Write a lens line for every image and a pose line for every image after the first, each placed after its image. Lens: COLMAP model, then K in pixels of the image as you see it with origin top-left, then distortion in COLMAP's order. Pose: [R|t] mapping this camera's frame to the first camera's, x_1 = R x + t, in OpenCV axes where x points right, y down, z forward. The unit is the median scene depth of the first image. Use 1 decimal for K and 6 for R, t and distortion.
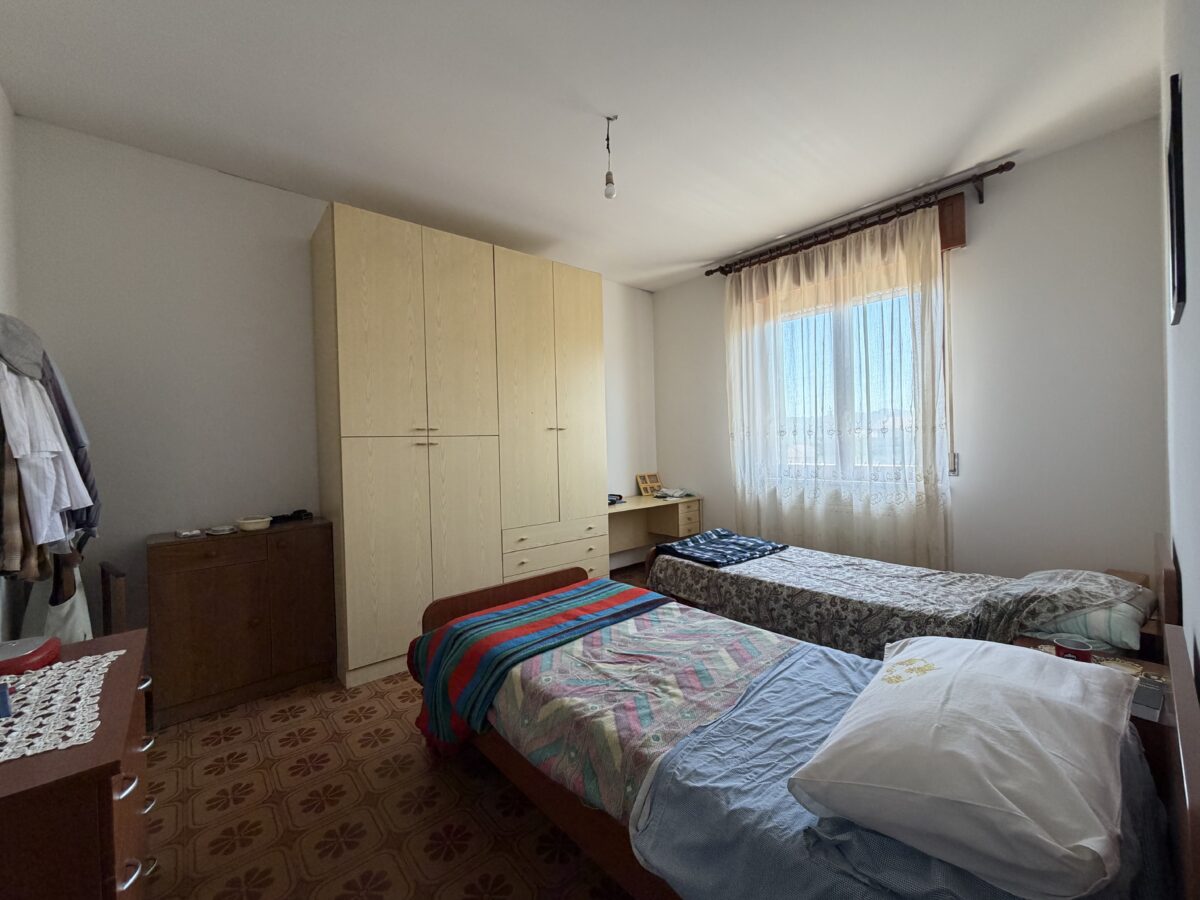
lens RADIAL K [[479.4, 0, 603.8], [0, 479.4, 448.2], [0, 0, 1]] dist [0.000735, -0.000177]
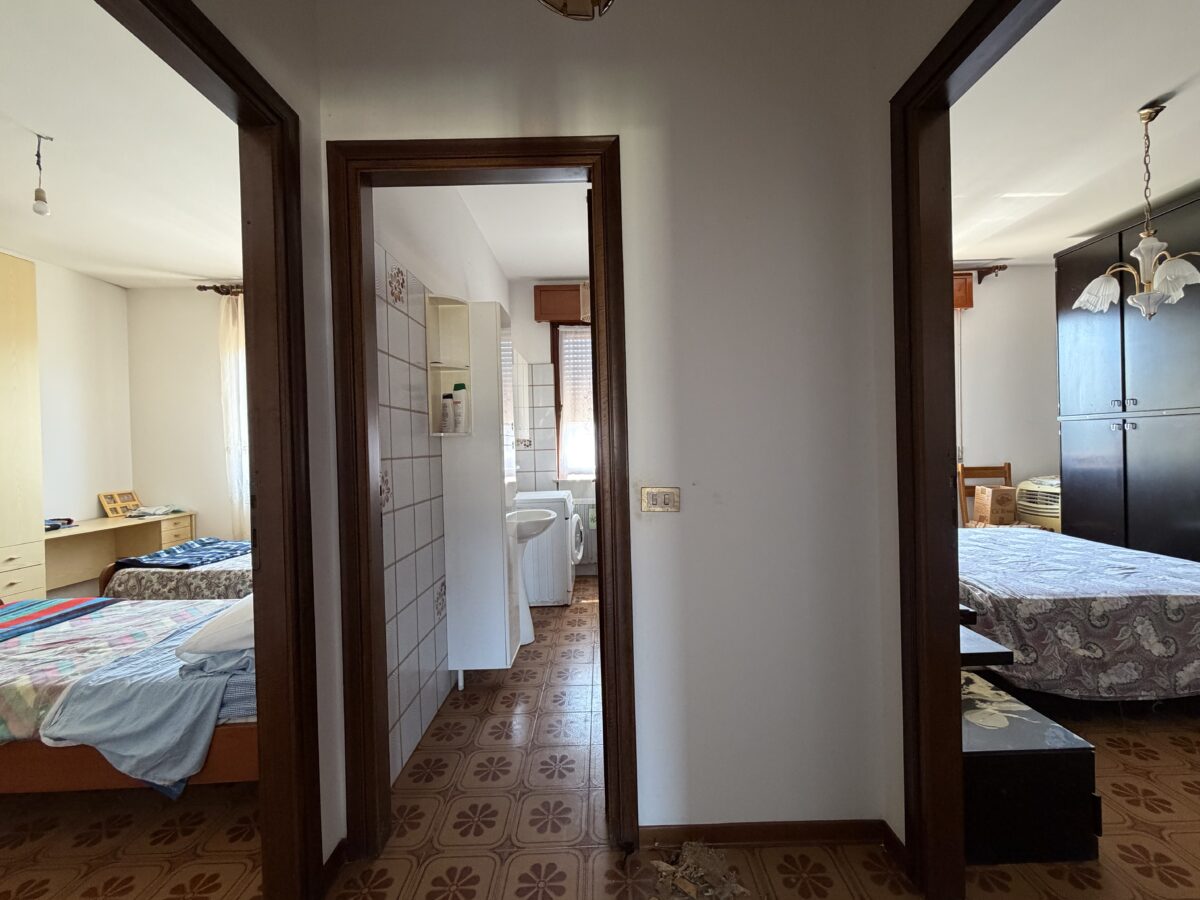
lens RADIAL K [[479.4, 0, 601.9], [0, 479.4, 449.8], [0, 0, 1]] dist [0.000735, -0.000177]
pose [[0.660267, 0.005369, 0.751012, 0.031761], [0.011547, 0.999784, -0.017299, 0.002214], [-0.750942, 0.020094, 0.660062, -0.469006]]
